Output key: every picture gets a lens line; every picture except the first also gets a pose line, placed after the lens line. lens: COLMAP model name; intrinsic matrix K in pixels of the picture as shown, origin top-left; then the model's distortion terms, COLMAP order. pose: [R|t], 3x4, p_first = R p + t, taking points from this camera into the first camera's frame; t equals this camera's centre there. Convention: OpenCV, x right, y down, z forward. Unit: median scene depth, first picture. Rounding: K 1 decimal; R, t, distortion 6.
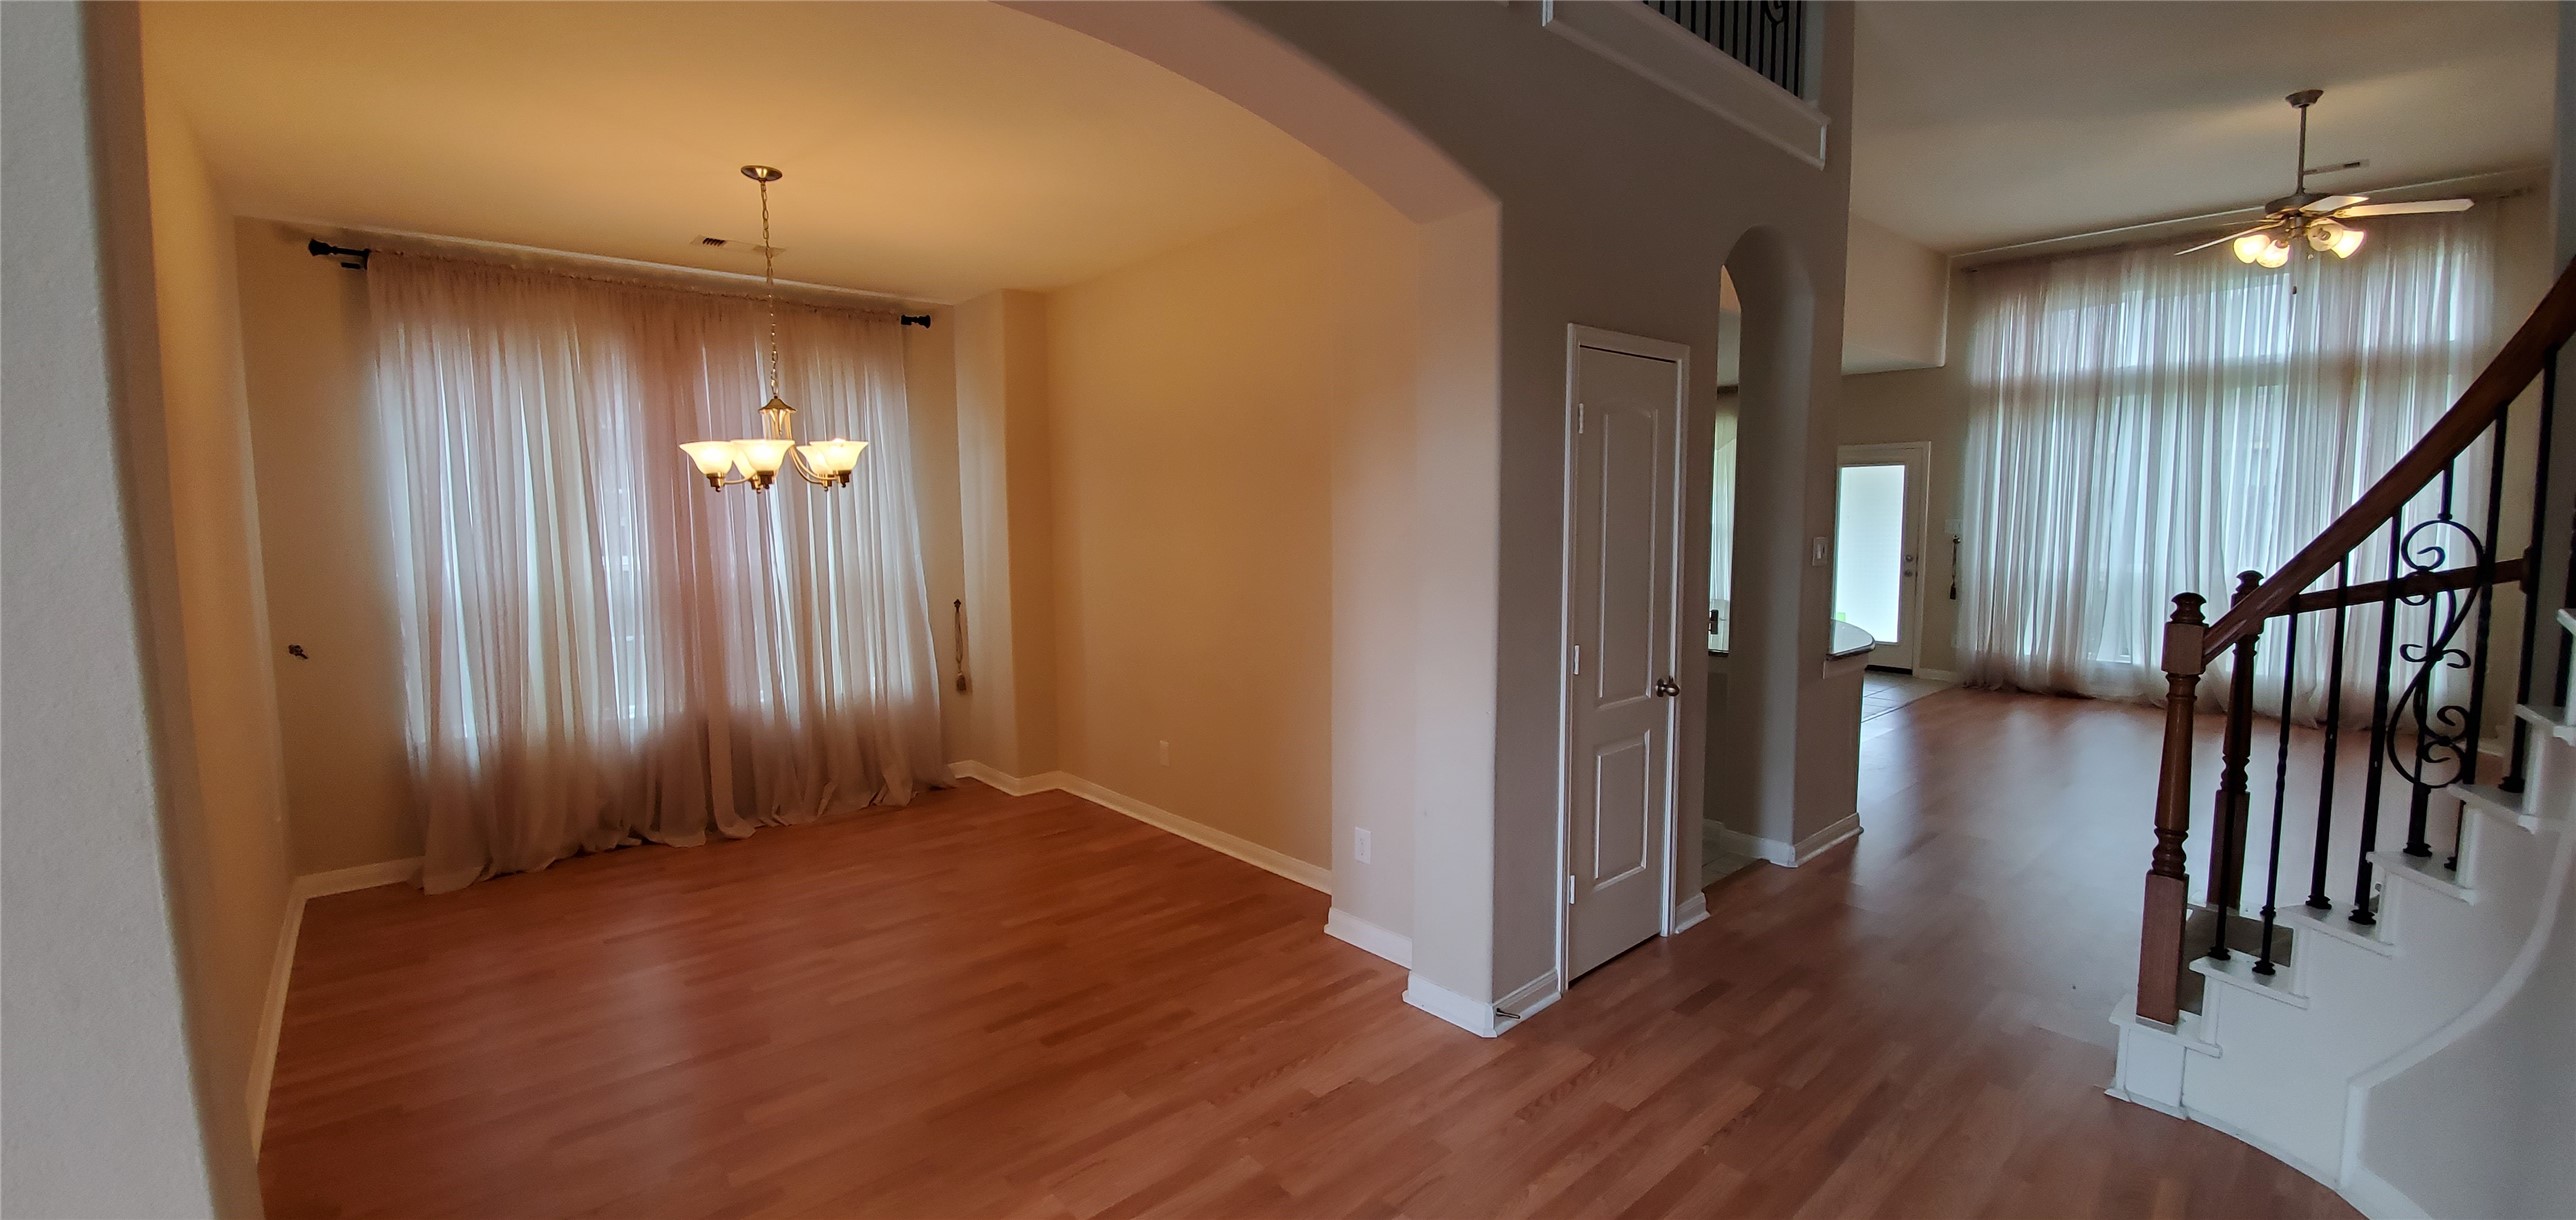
lens RADIAL K [[1017.9, 0, 1290.9], [0, 1017.9, 609.2], [0, 0, 1]] dist [0.005687, -0.010079]
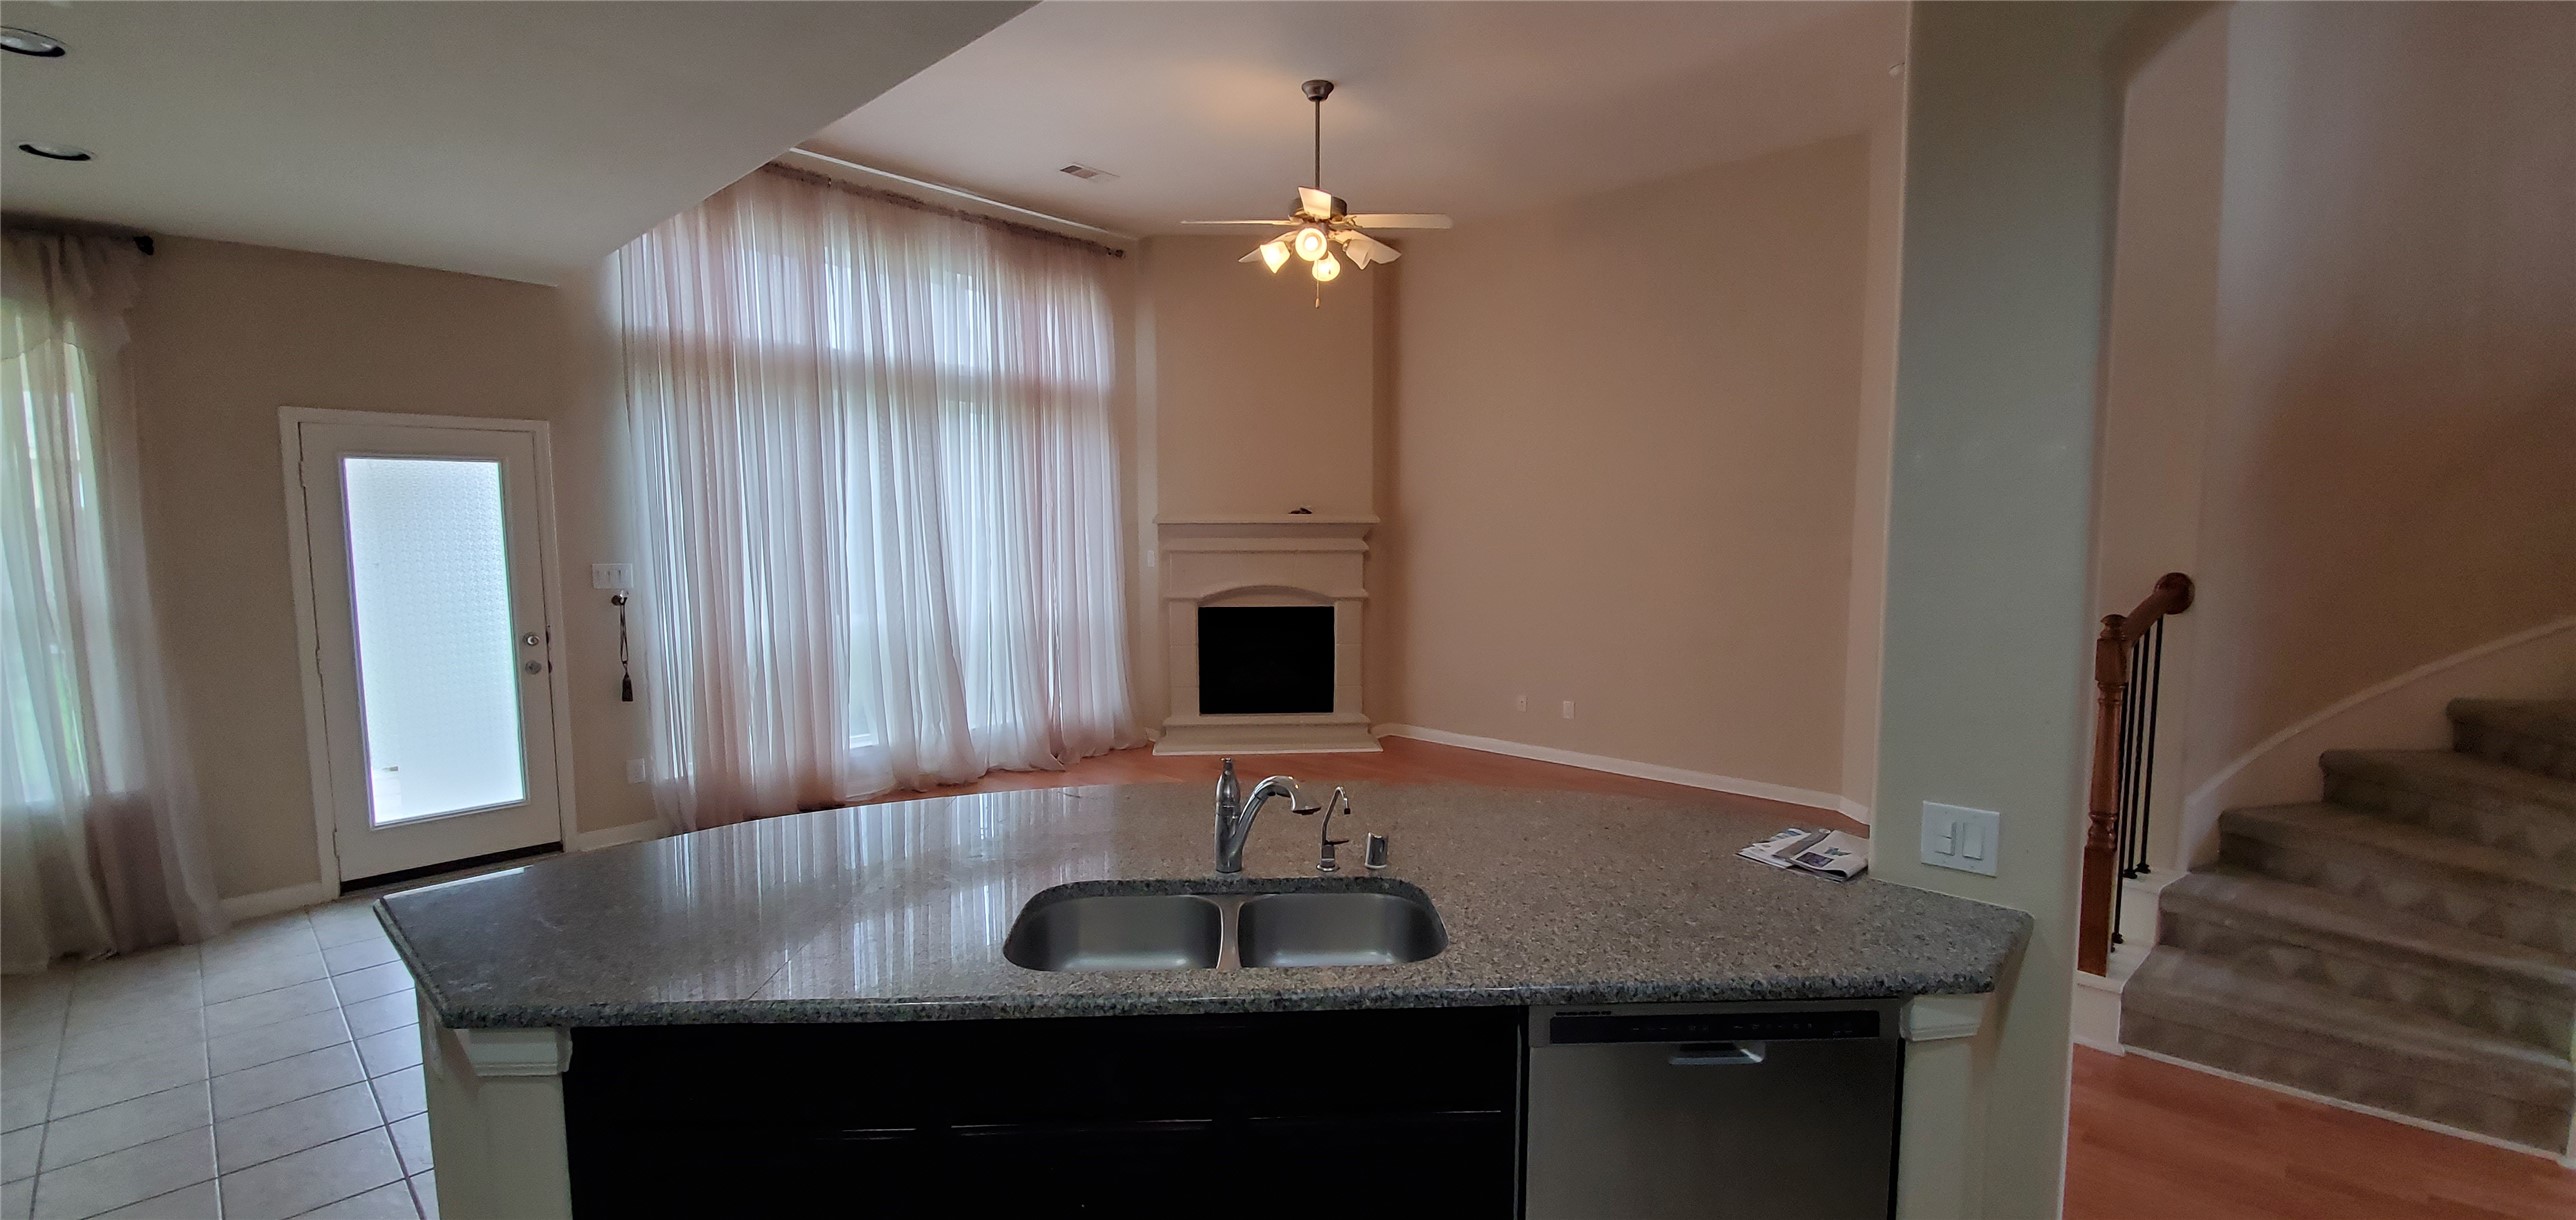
lens RADIAL K [[1017.9, 0, 1290.9], [0, 1017.9, 609.2], [0, 0, 1]] dist [0.005687, -0.010079]
pose [[-0.116477, -0.072996, 0.990507, 0.044681], [0.100191, 0.991345, 0.084840, -0.085500], [-0.988127, 0.109122, -0.108155, 0.805682]]
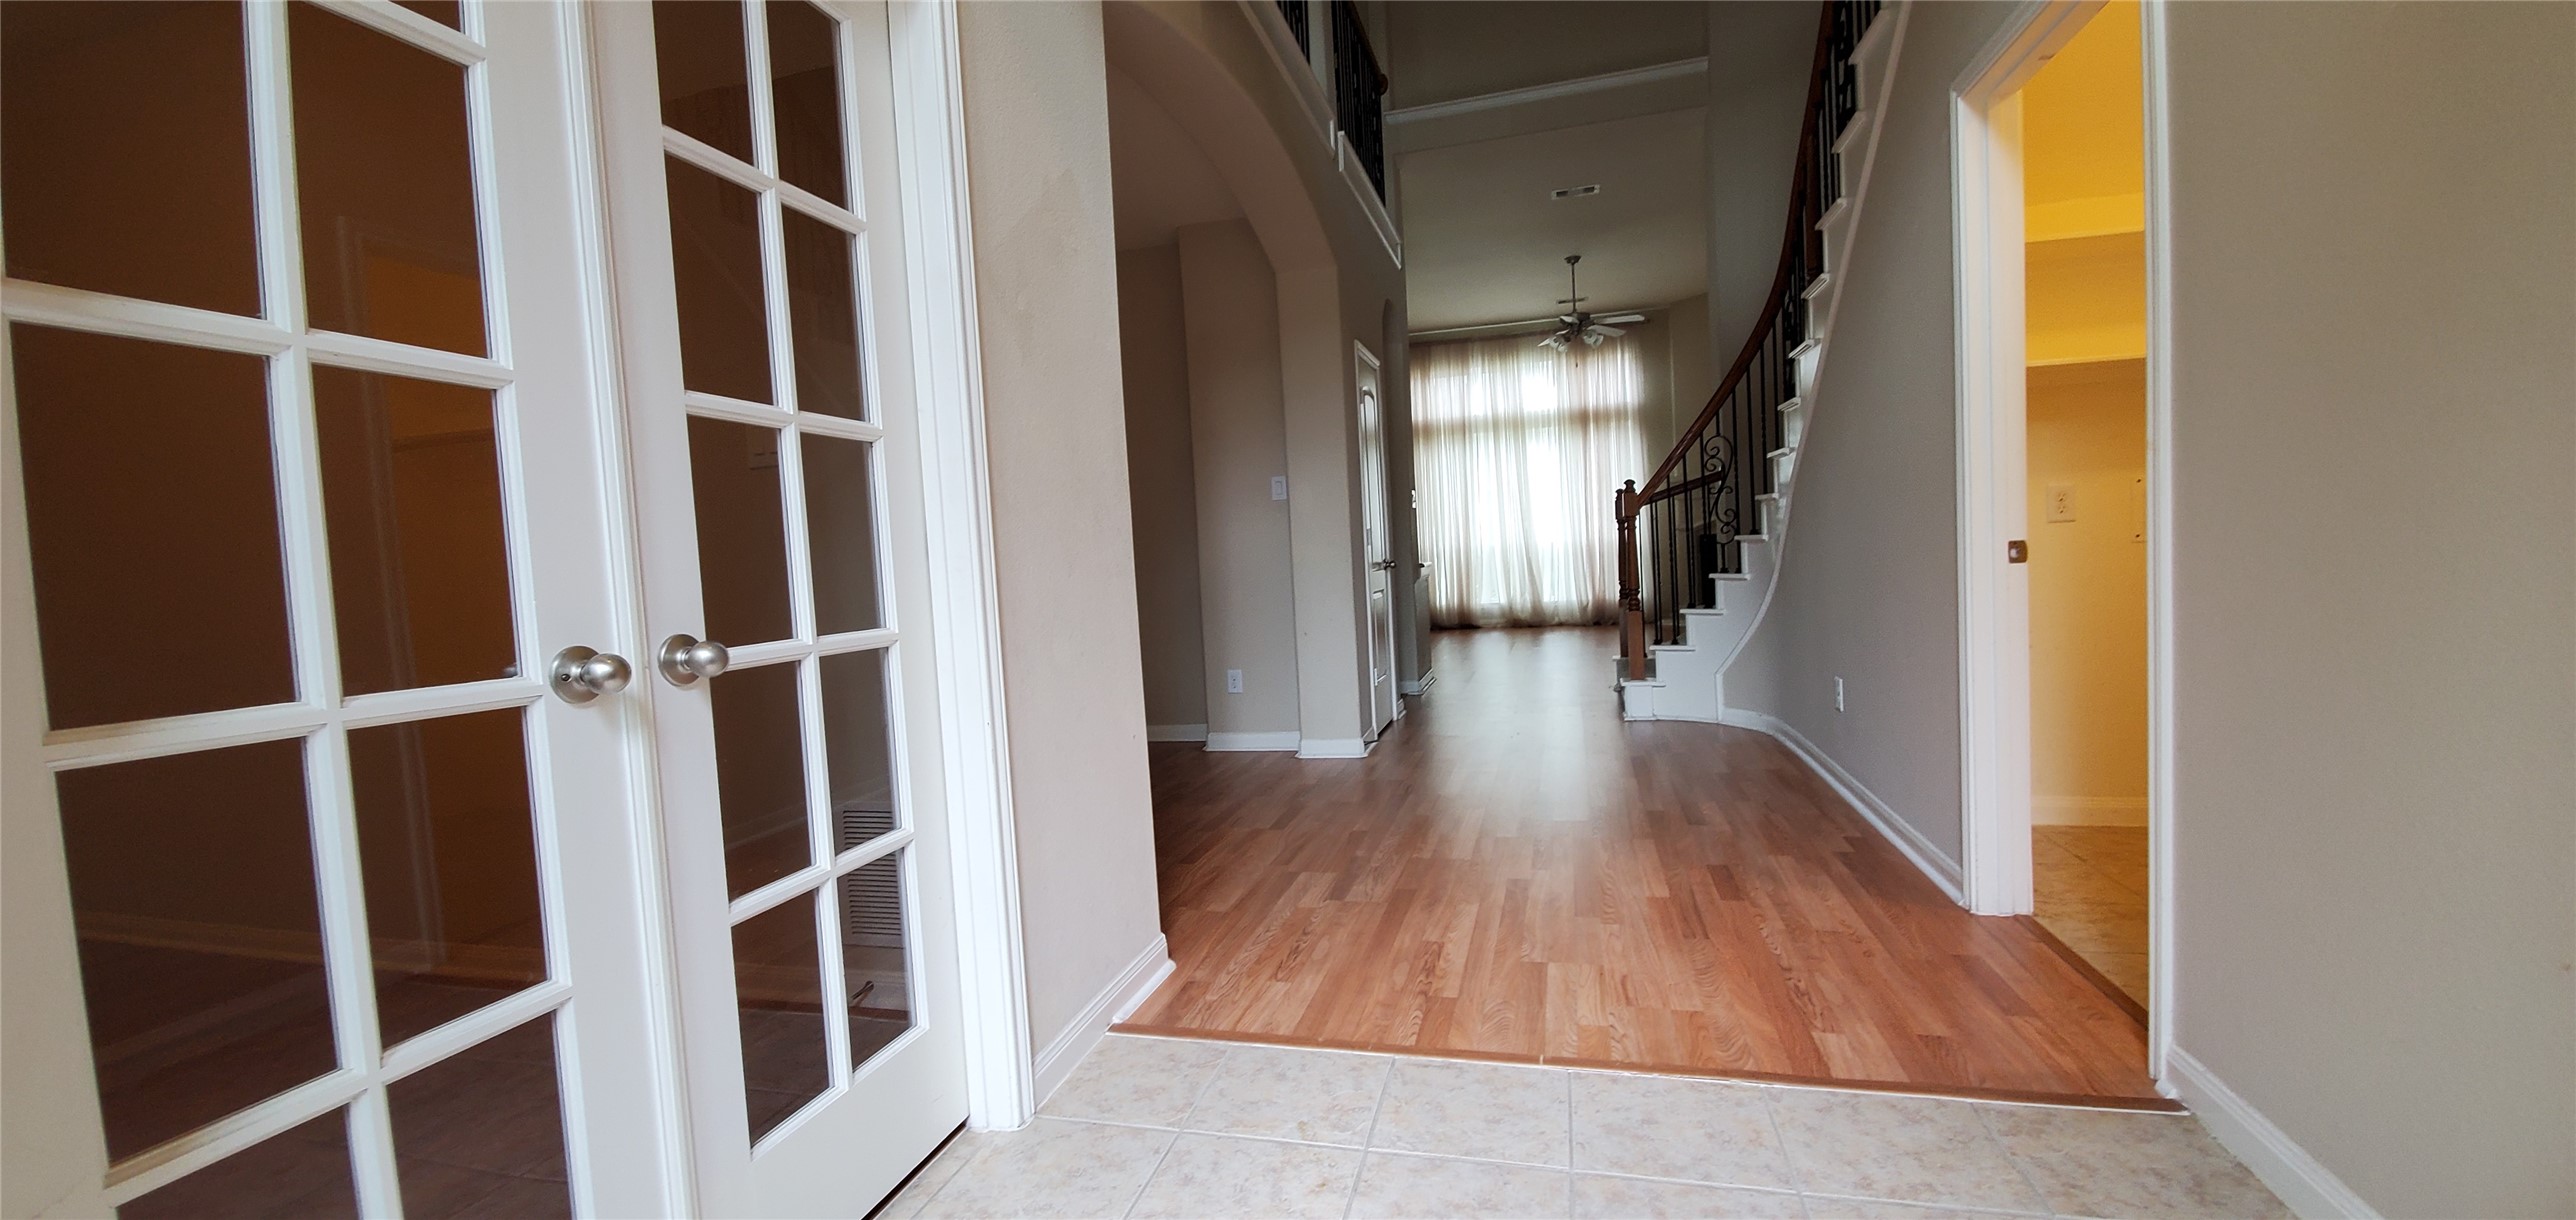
lens RADIAL K [[1017.9, 0, 1290.9], [0, 1017.9, 609.2], [0, 0, 1]] dist [0.005687, -0.010079]
pose [[0.829224, -0.063391, 0.555310, -0.328505], [0.099408, 0.994434, -0.034923, 0.091865], [-0.550005, 0.084161, 0.830910, -0.134385]]
